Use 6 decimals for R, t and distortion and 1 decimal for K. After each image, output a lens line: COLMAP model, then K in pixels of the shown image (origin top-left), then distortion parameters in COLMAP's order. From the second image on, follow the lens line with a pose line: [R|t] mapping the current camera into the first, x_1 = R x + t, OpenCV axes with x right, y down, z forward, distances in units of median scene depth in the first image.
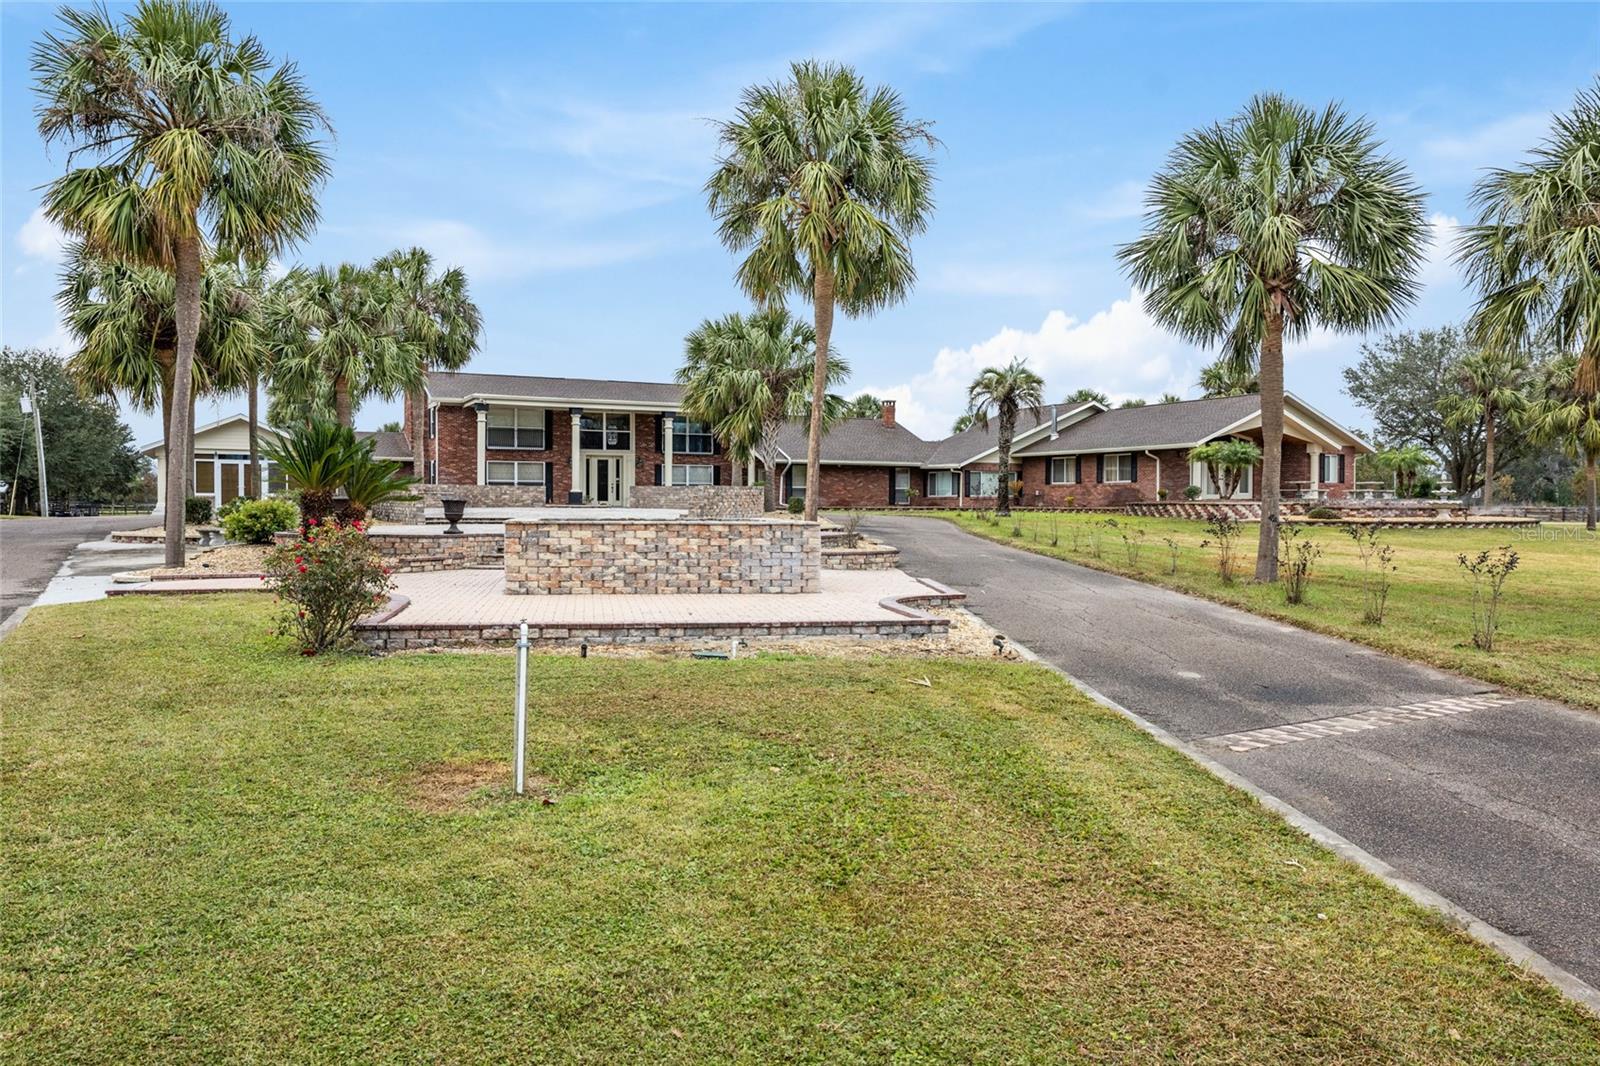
lens RADIAL K [[1262.0, 0, 800.0], [0, 1262.0, 533.0], [0, 0, 1]] dist [0.002859, 0.000313]
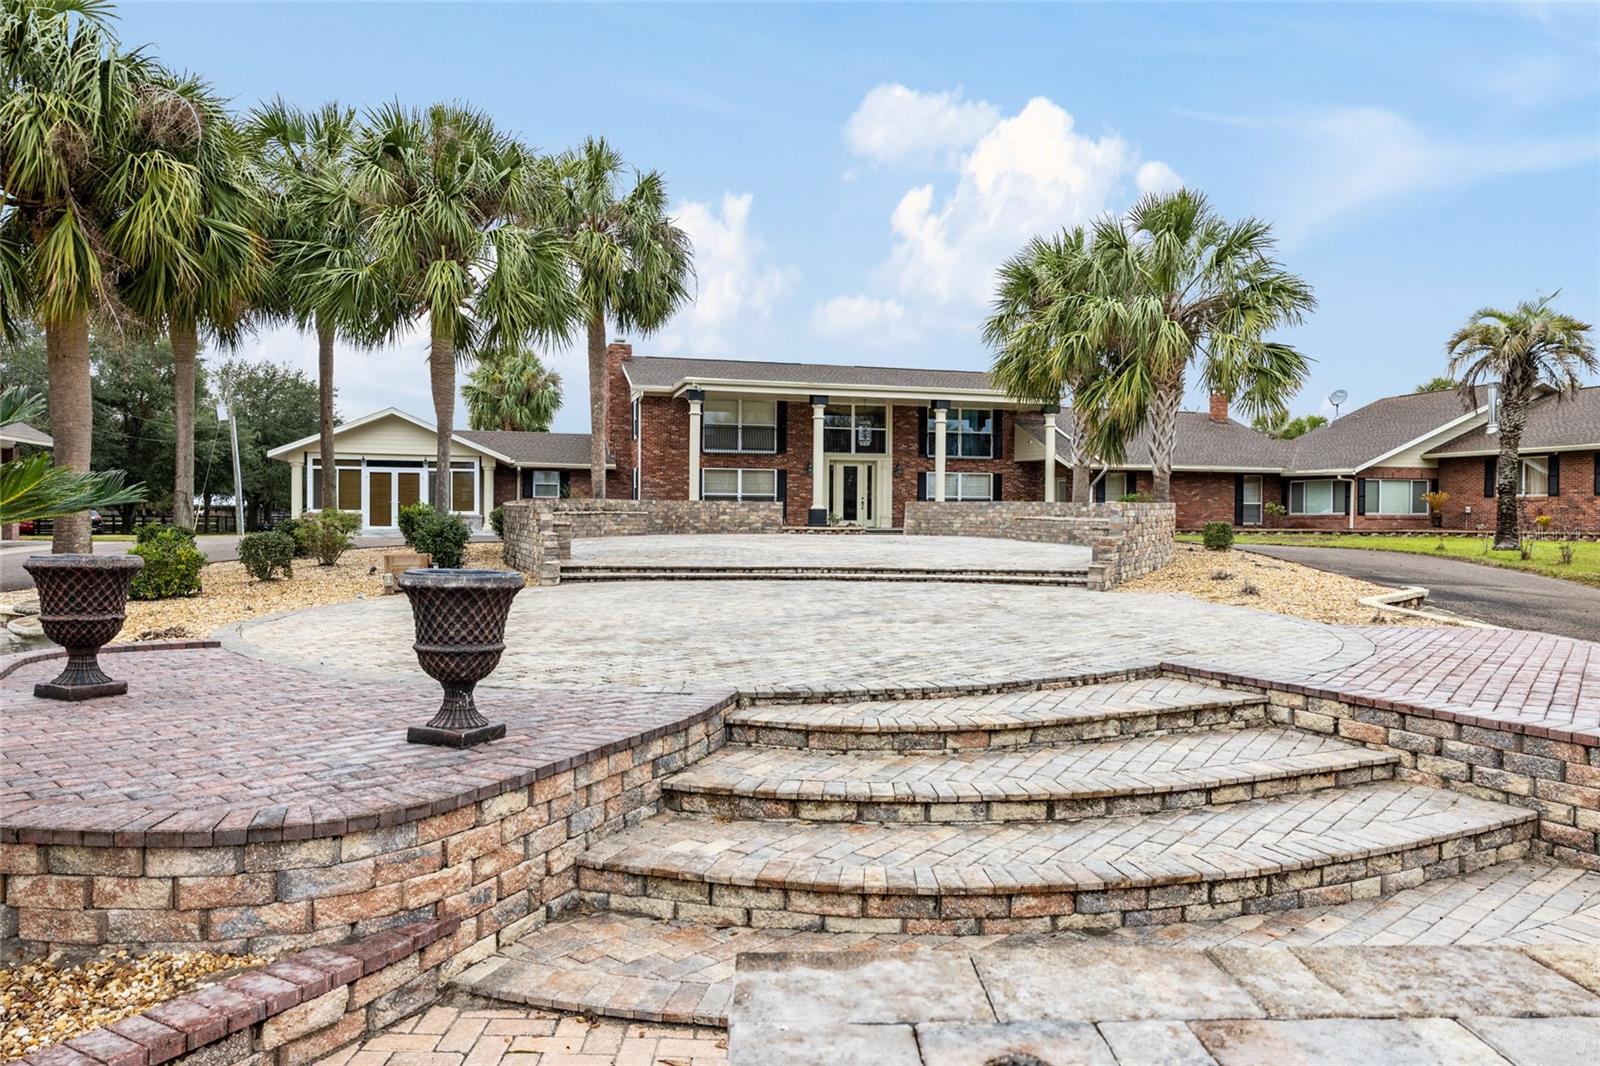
lens RADIAL K [[1224.4, 0, 800.0], [0, 1224.4, 533.0], [0, 0, 1]] dist [0.073141, 0.001153]
pose [[0.985281, 0.004141, -0.170893, -0.063891], [-0.005750, 0.999944, -0.008924, -0.011712], [0.170847, 0.009776, 0.985249, 0.283503]]
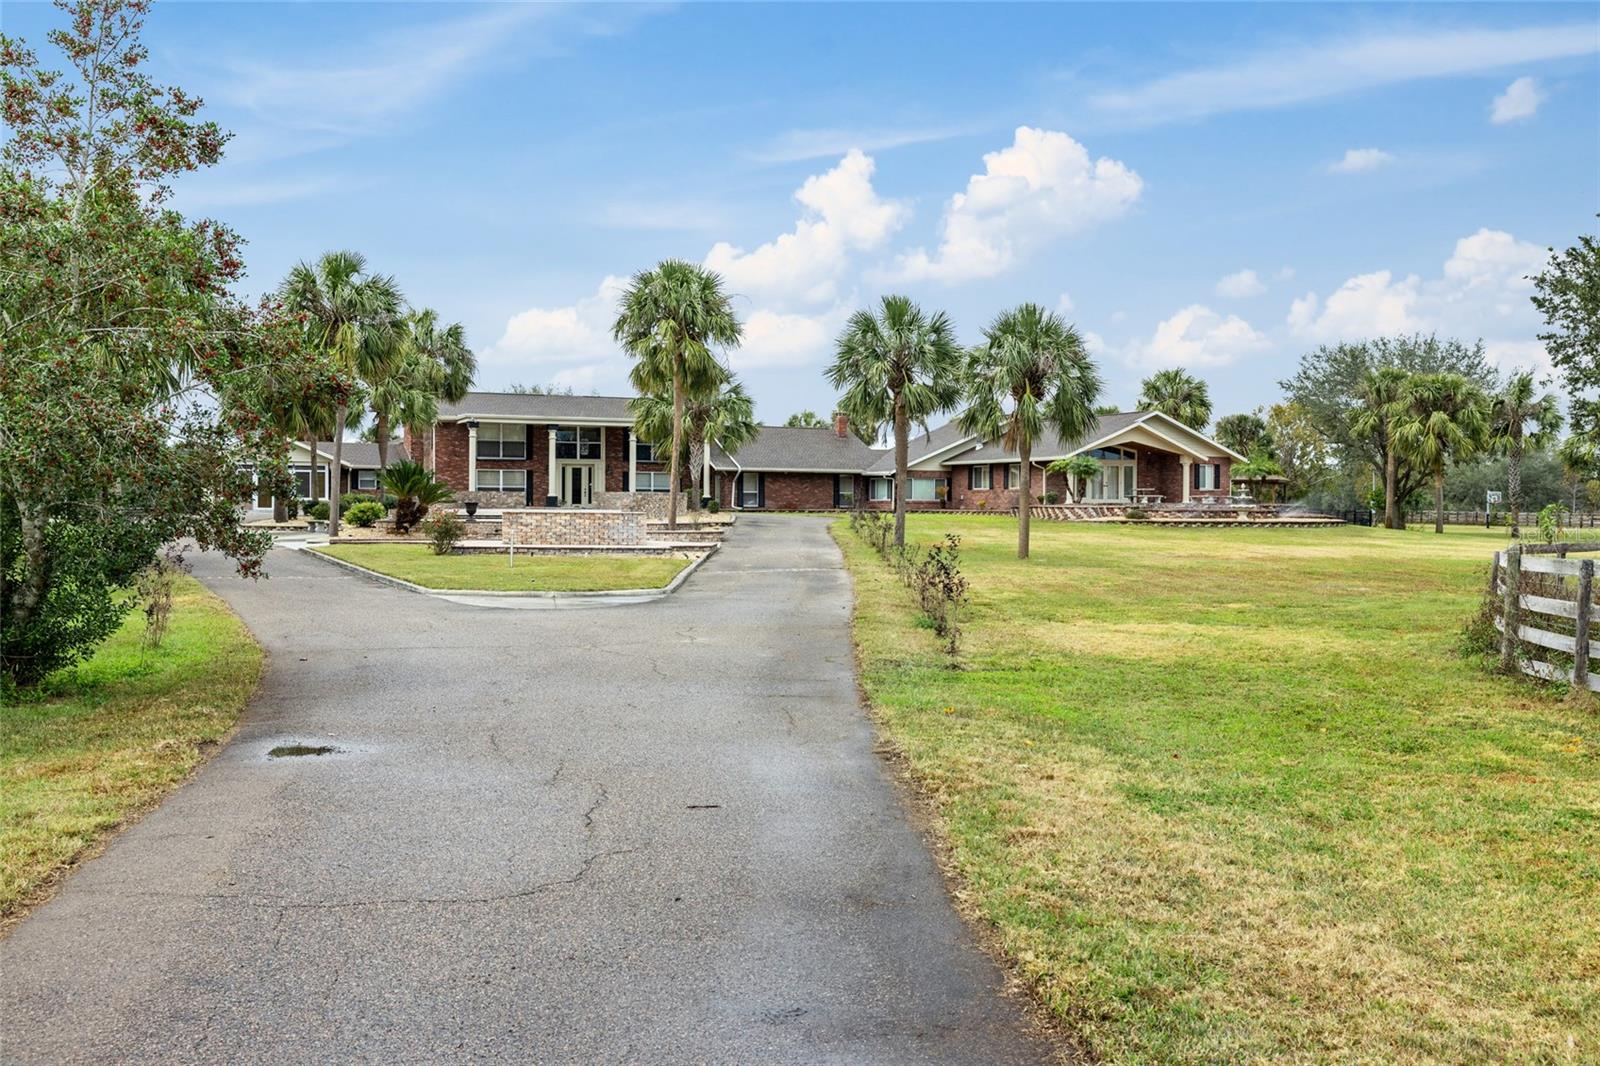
lens RADIAL K [[1604.7, 0, 800.0], [0, 1604.7, 533.0], [0, 0, 1]] dist [0.000471, 0.001321]
pose [[0.999439, 0.002278, -0.033422, 0.101155], [-0.002549, 0.999964, -0.008077, 0.012979], [0.033402, 0.008158, 0.999409, -0.475321]]
